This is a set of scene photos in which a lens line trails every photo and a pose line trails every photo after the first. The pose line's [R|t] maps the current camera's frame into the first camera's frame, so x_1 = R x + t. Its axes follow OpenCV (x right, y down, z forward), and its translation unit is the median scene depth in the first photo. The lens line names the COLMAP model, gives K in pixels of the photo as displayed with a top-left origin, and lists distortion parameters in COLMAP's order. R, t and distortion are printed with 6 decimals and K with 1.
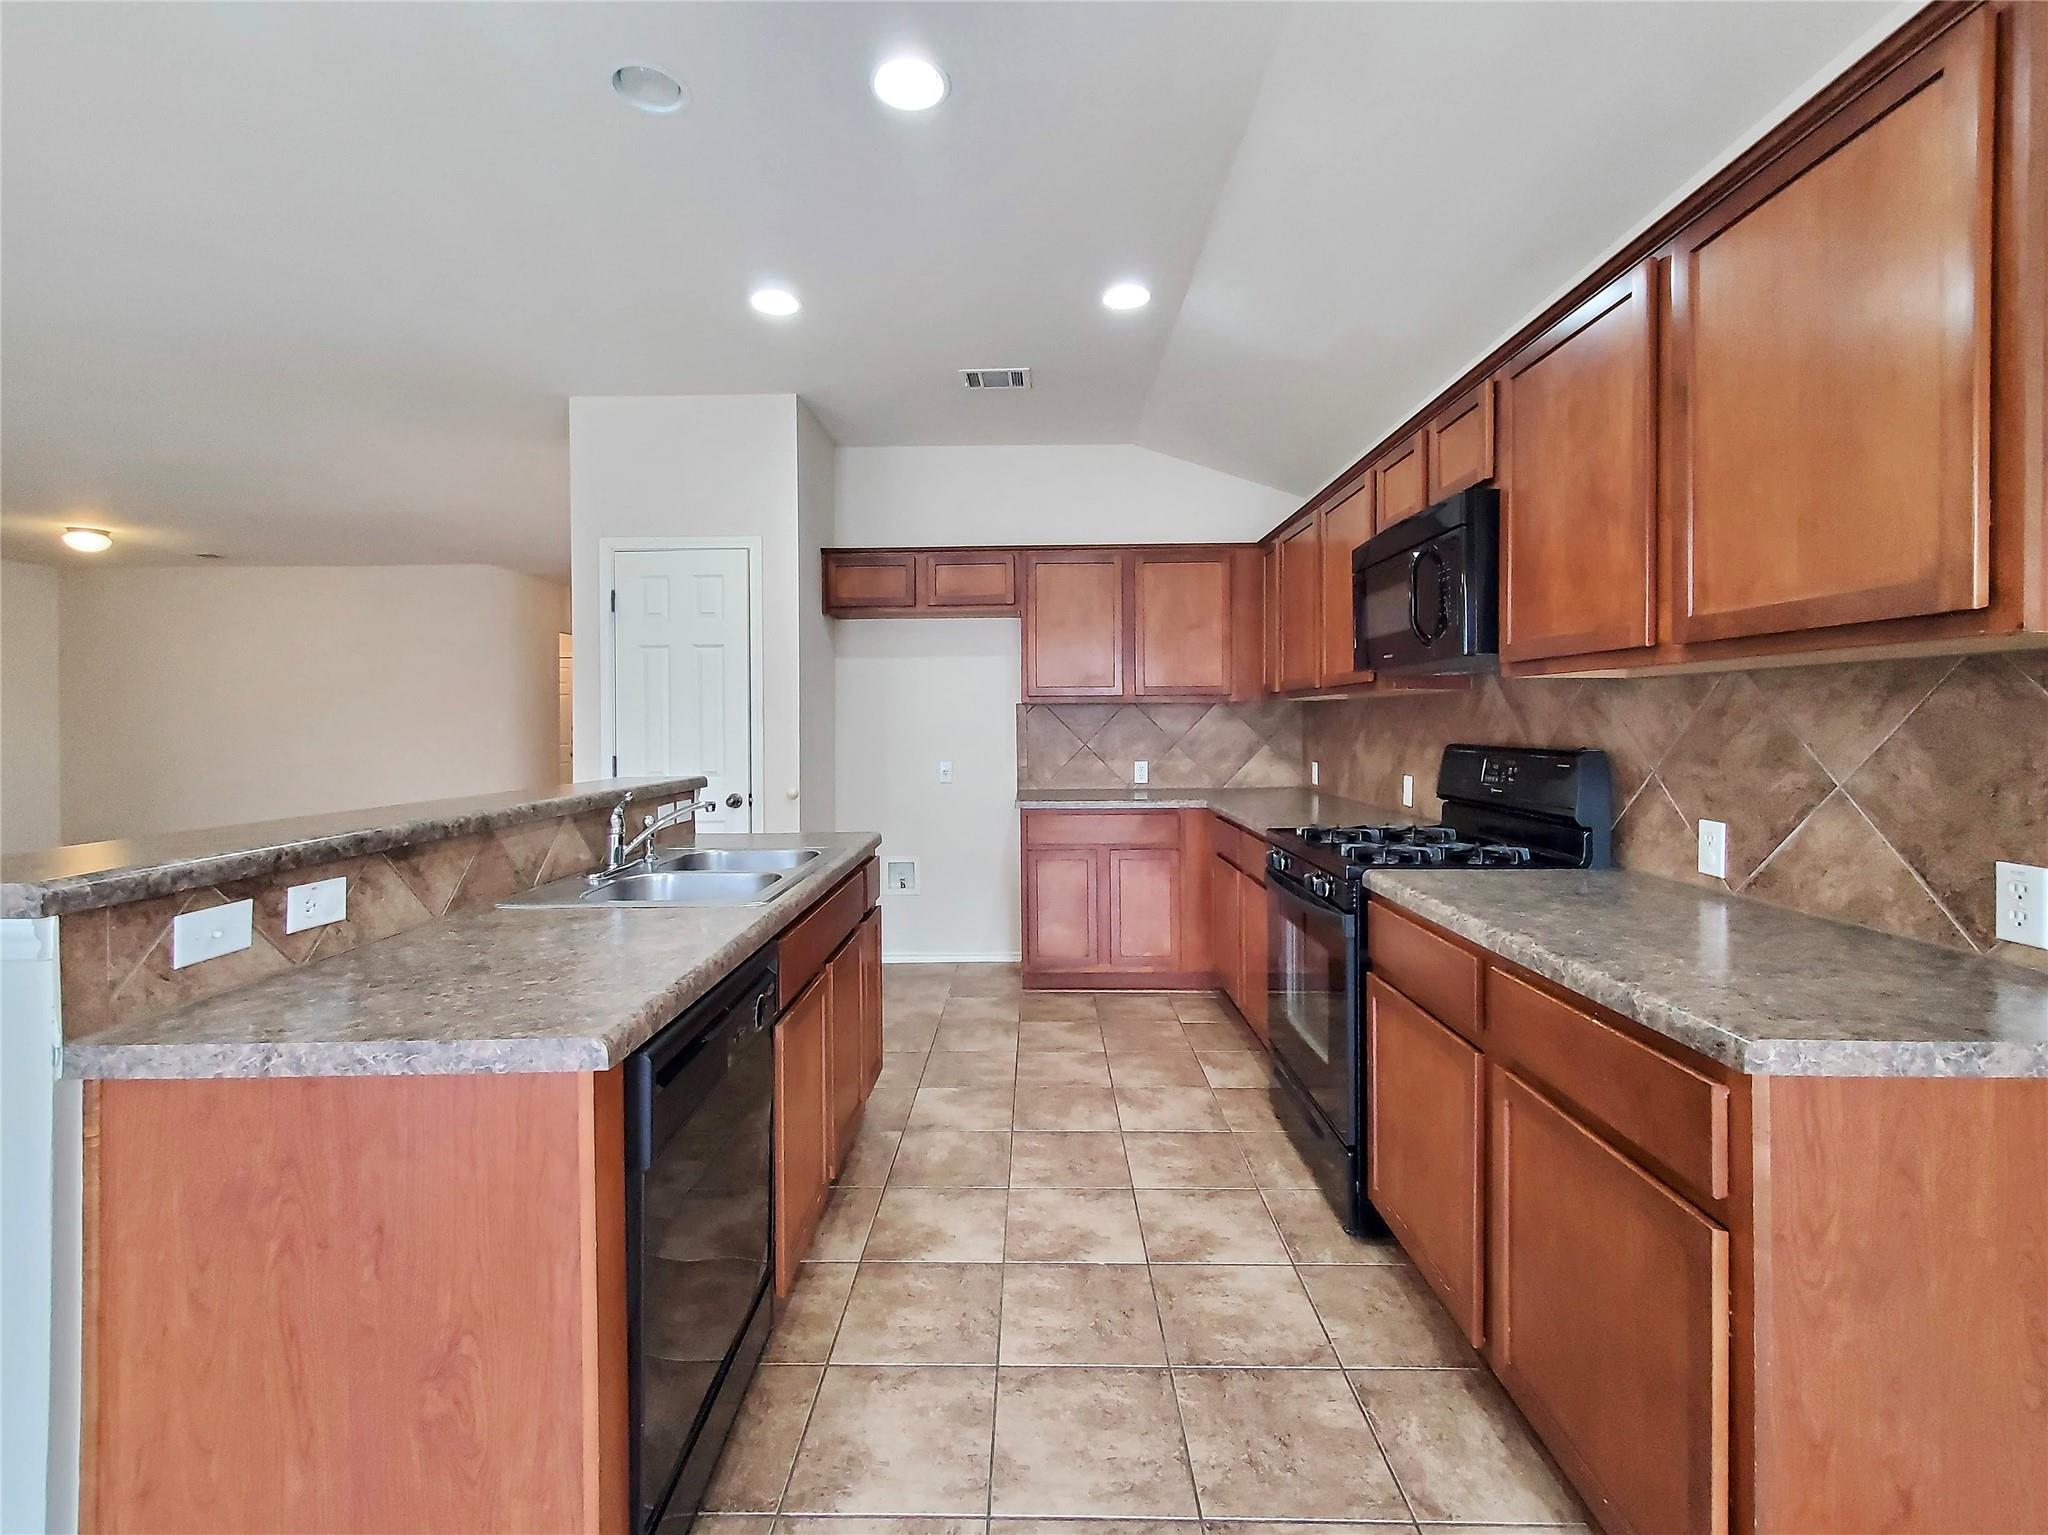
lens RADIAL K [[901.5, 0, 1006.2], [0, 901.5, 725.0], [0, 0, 1]] dist [0.004035, 0.000652]
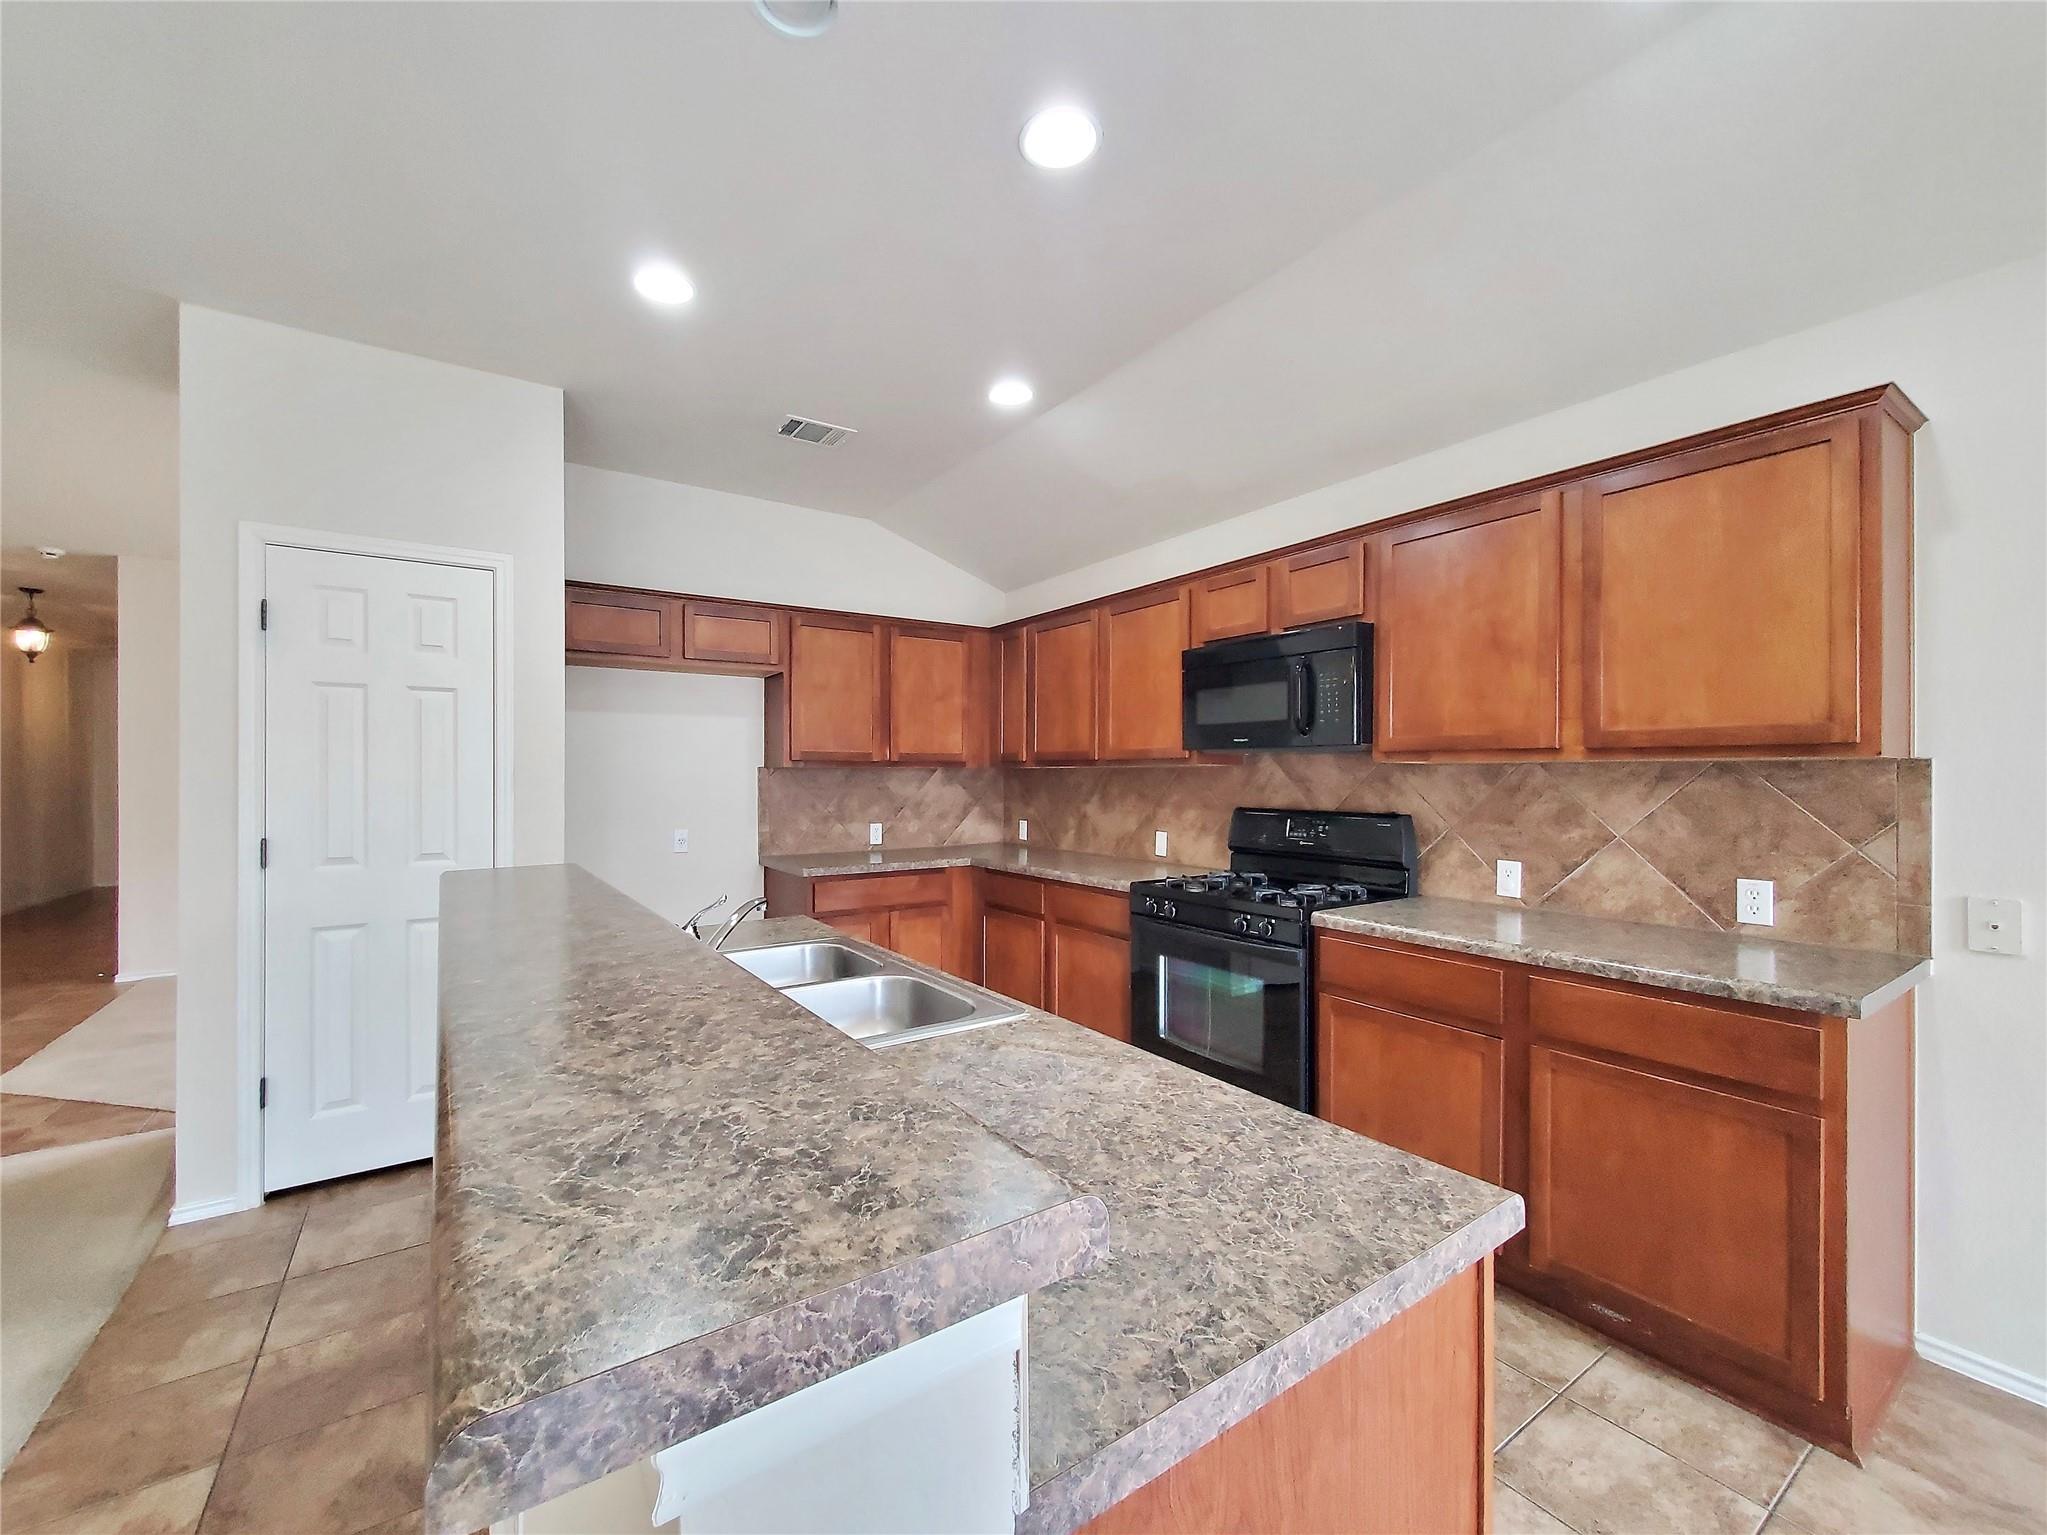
lens RADIAL K [[826.4, 0, 982.8], [0, 826.4, 773.8], [0, 0, 1]] dist [0.003027, -0.001396]
pose [[0.825077, 0.006210, 0.564986, -0.609371], [-0.002855, 0.999973, -0.006822, -0.023227], [-0.565013, 0.004016, 0.825072, 0.289914]]
